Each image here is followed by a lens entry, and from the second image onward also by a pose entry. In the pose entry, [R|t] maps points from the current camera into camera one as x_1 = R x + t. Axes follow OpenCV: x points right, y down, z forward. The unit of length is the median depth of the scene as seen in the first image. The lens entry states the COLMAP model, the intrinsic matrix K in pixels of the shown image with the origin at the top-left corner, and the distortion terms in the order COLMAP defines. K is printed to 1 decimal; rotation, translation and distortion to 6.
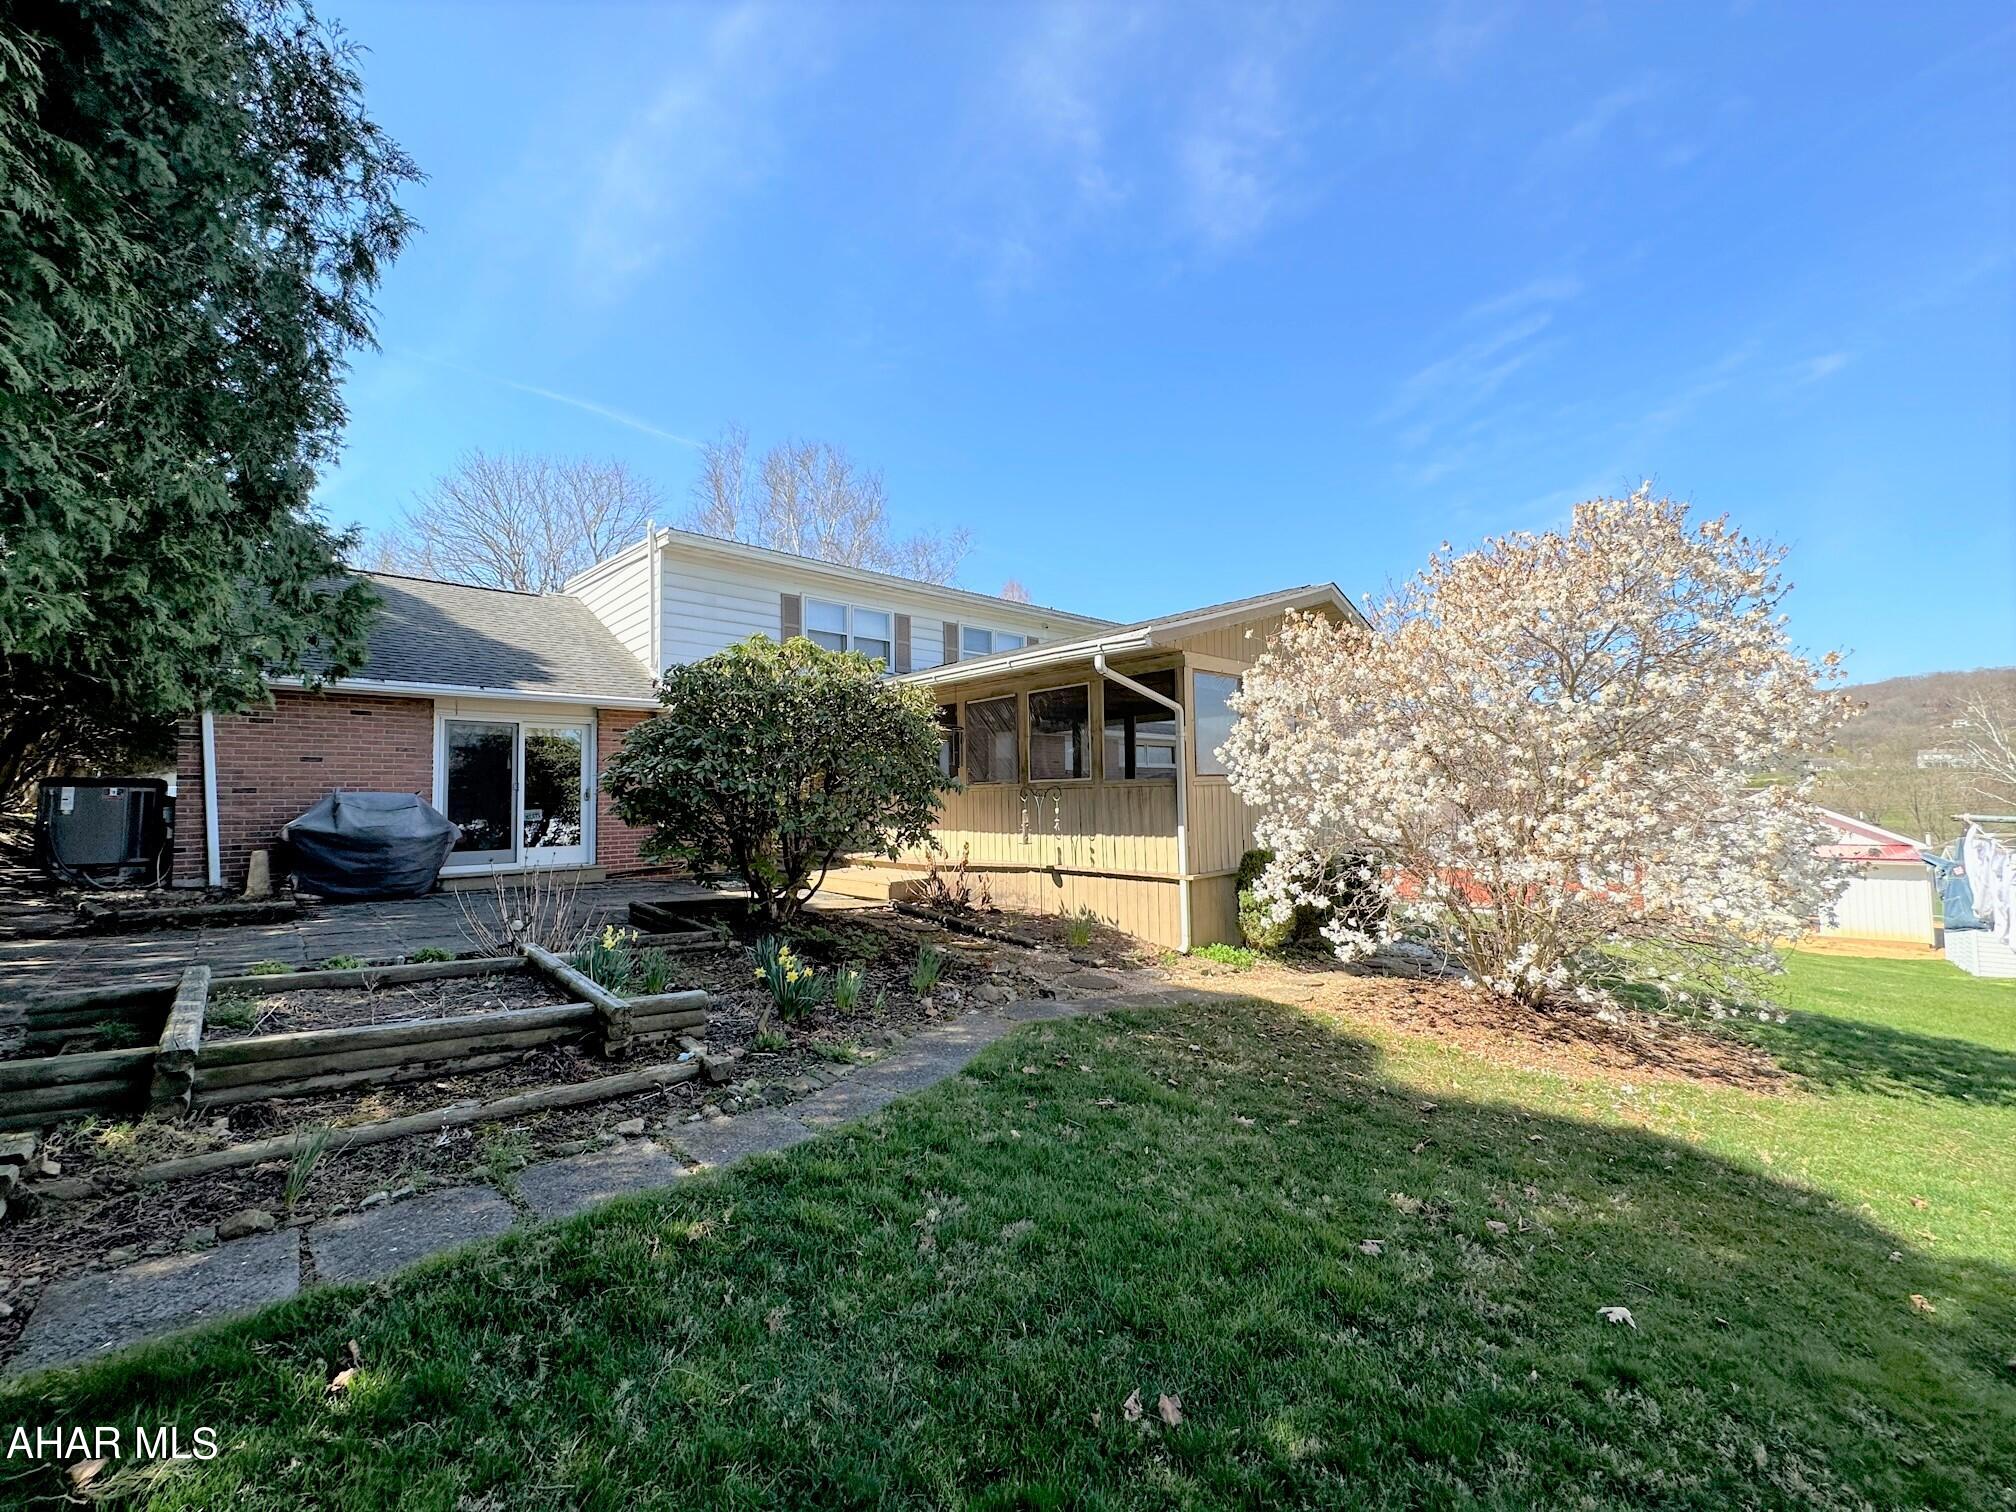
lens RADIAL K [[811.5, 0, 1008.0], [0, 811.5, 756.0], [0, 0, 1]] dist [0.000599, 0.000193]
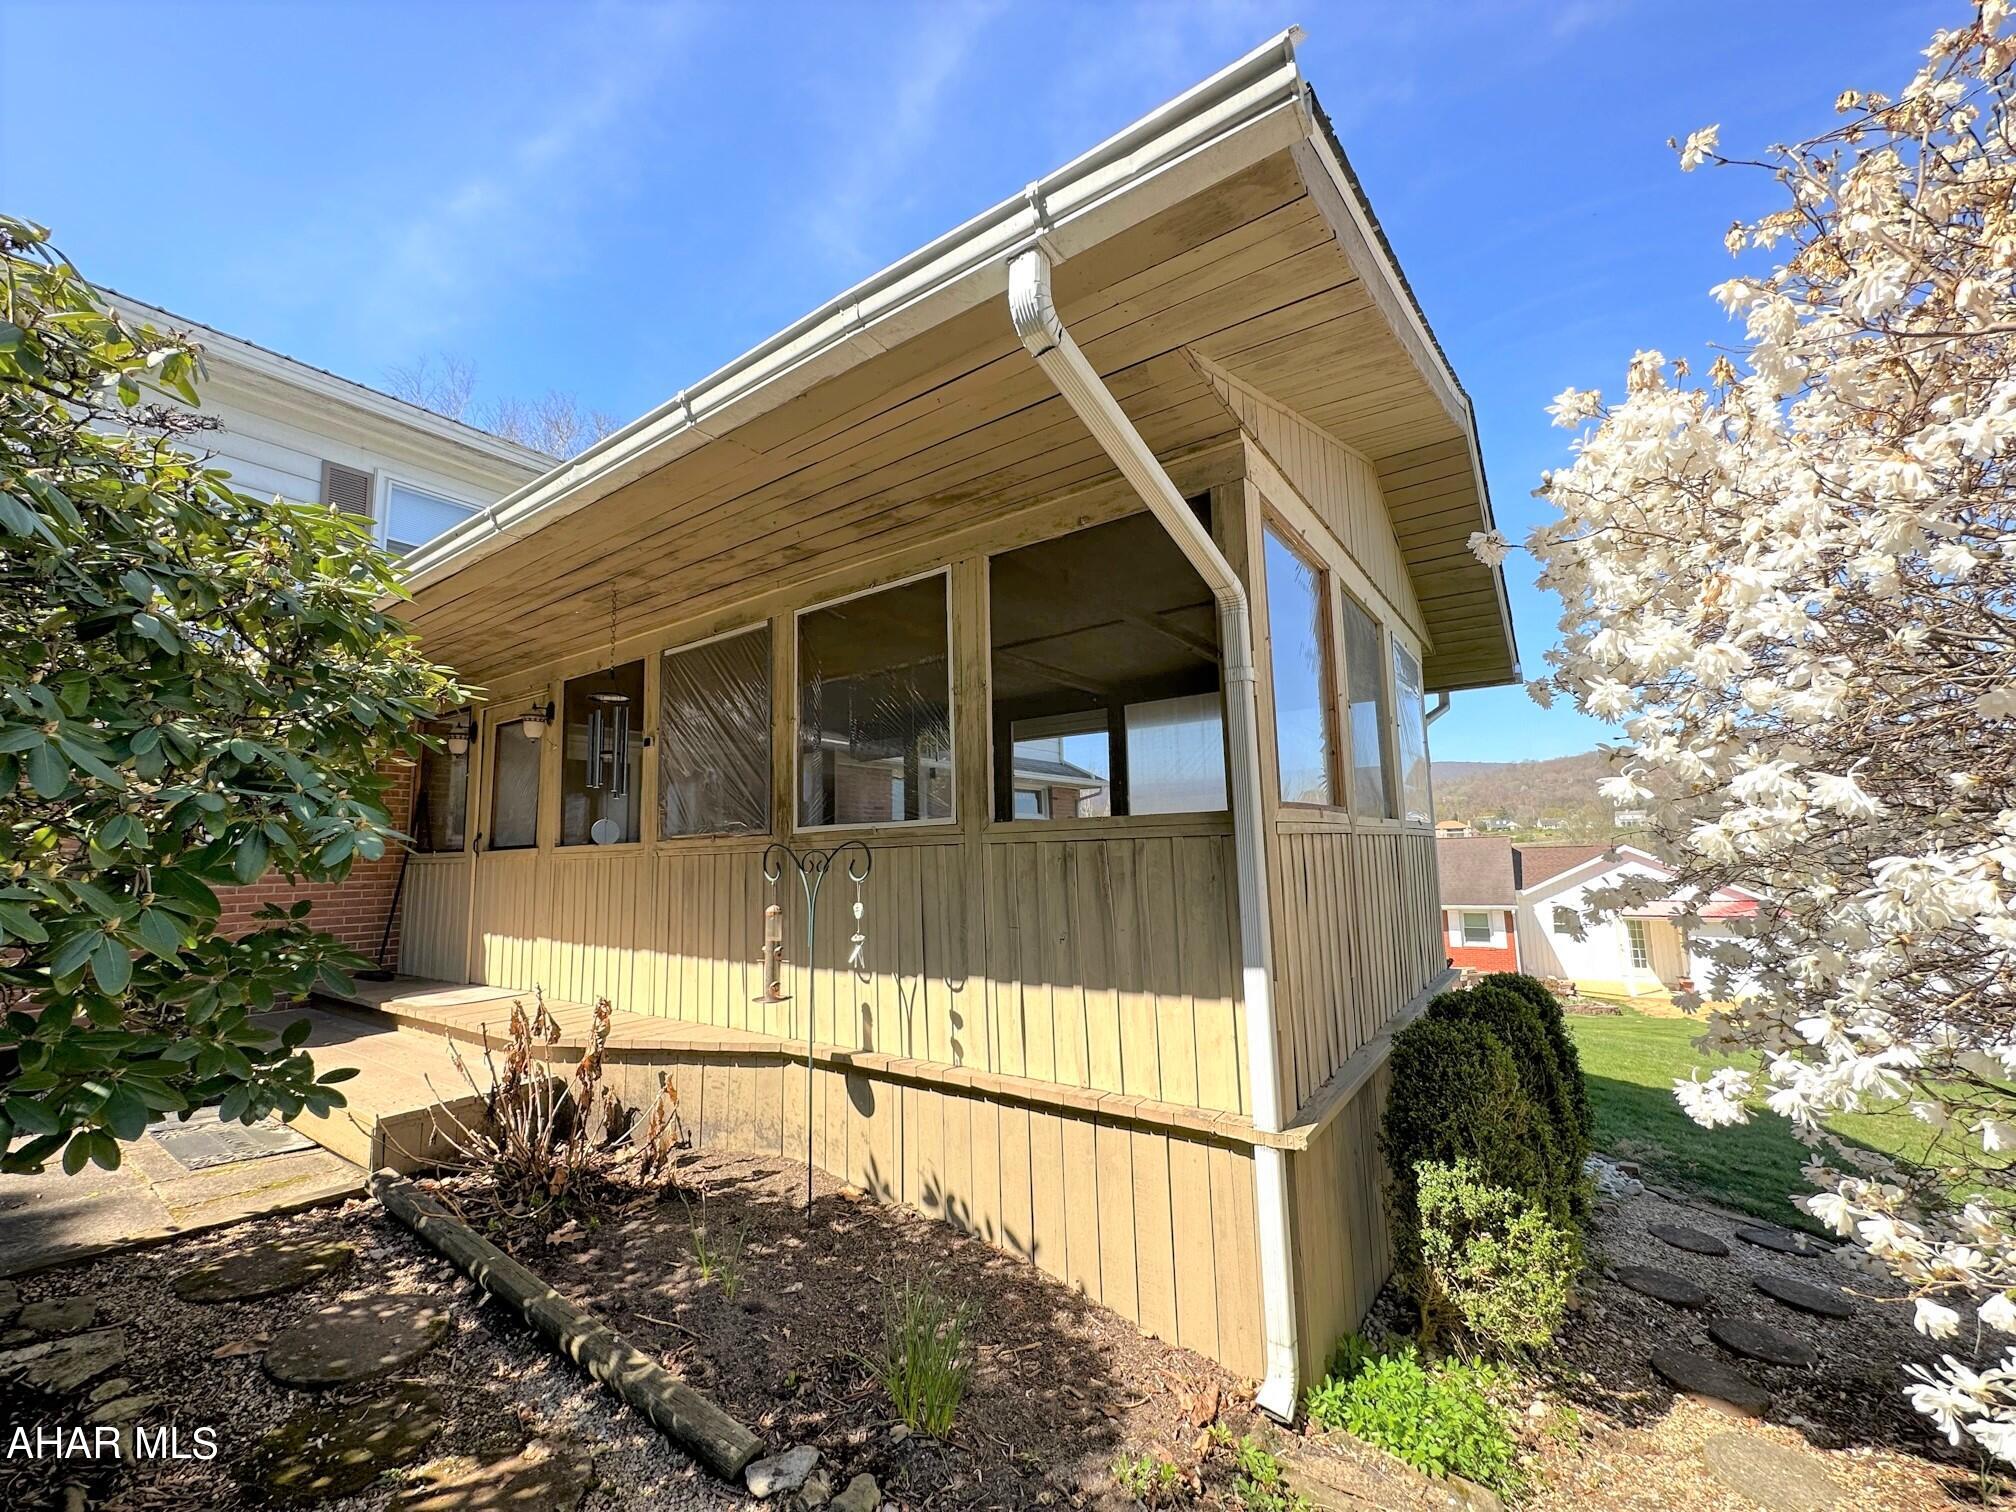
lens RADIAL K [[811.5, 0, 1008.0], [0, 811.5, 756.0], [0, 0, 1]] dist [0.000599, 0.000193]
pose [[0.978836, 0.007354, 0.204514, 0.051427], [0.005645, 0.998004, -0.062903, 0.021976], [-0.204568, 0.062726, 0.976840, 0.631246]]
